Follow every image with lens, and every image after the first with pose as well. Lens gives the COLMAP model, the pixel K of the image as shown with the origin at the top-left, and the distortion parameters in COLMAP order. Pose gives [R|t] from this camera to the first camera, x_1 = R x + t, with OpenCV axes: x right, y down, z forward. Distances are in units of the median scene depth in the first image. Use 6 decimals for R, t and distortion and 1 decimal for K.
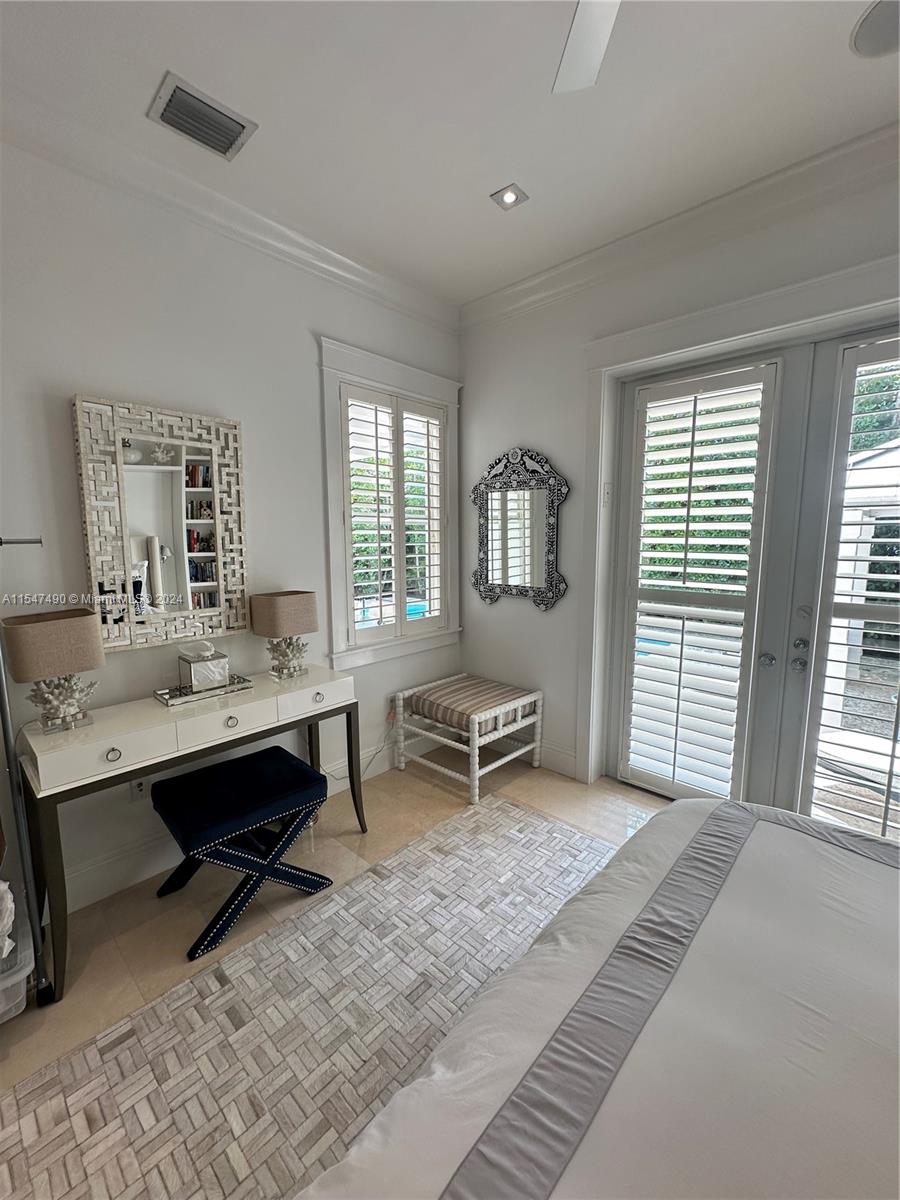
lens RADIAL K [[492.8, 0, 455.4], [0, 492.8, 597.4], [0, 0, 1]] dist [-0.003034, 0.000612]
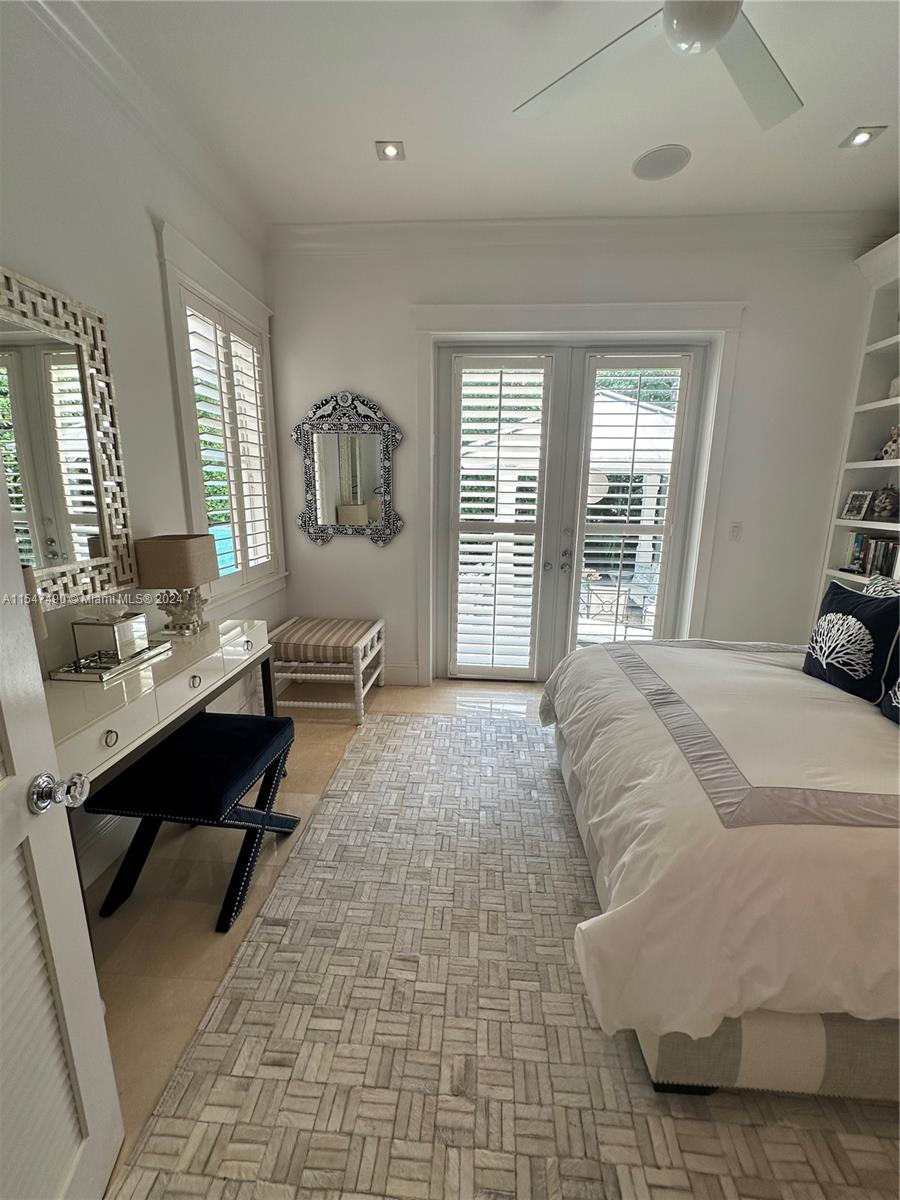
lens RADIAL K [[492.8, 0, 451.3], [0, 492.8, 598.1], [0, 0, 1]] dist [-0.003034, 0.000612]
pose [[0.777714, -0.125214, 0.616022, -0.466977], [0.066422, 0.990844, 0.117545, 0.025586], [-0.625100, -0.050499, 0.778910, 0.032340]]
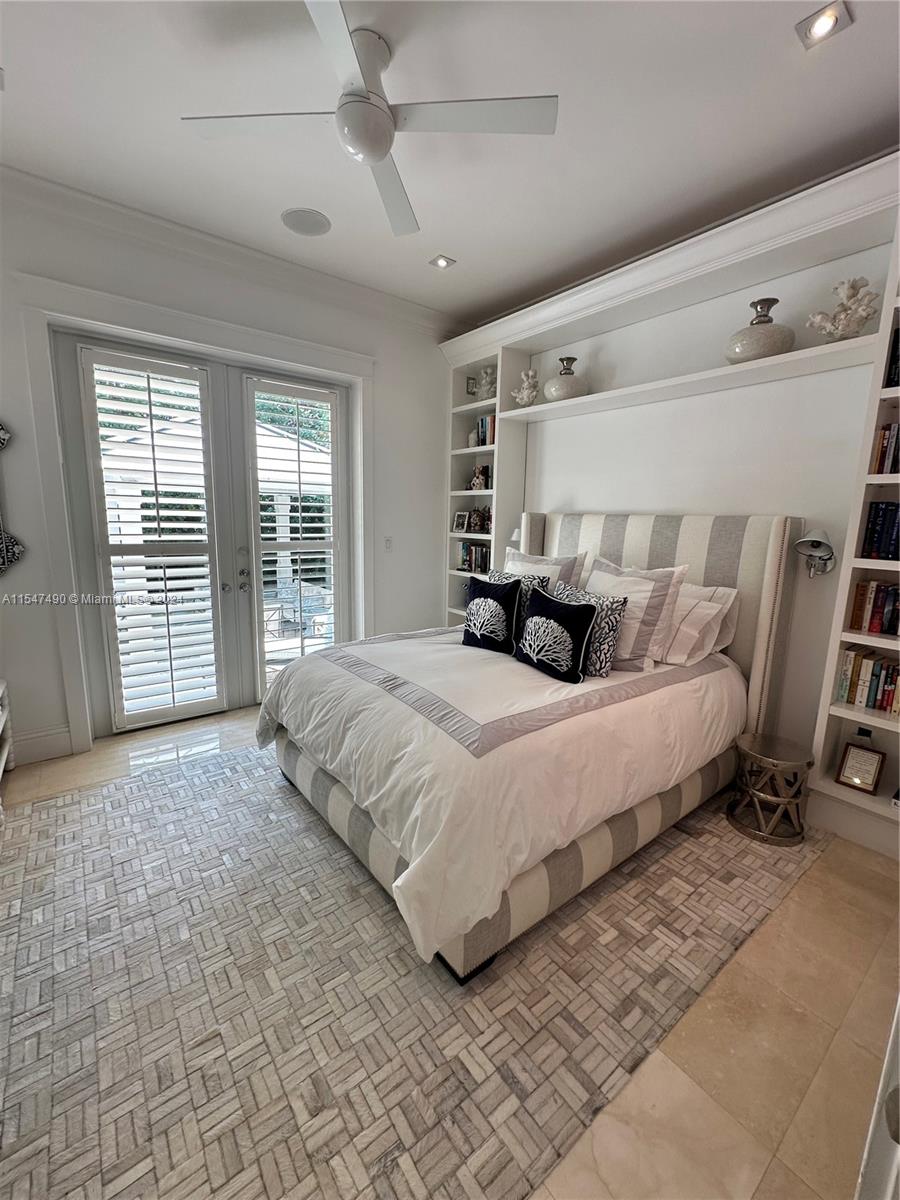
lens RADIAL K [[492.8, 0, 450.4], [0, 492.8, 597.2], [0, 0, 1]] dist [-0.003034, 0.000612]
pose [[0.159219, -0.157704, 0.974566, -0.584552], [0.102274, 0.984482, 0.142600, 0.017158], [-0.981931, 0.076969, 0.172877, 0.125360]]
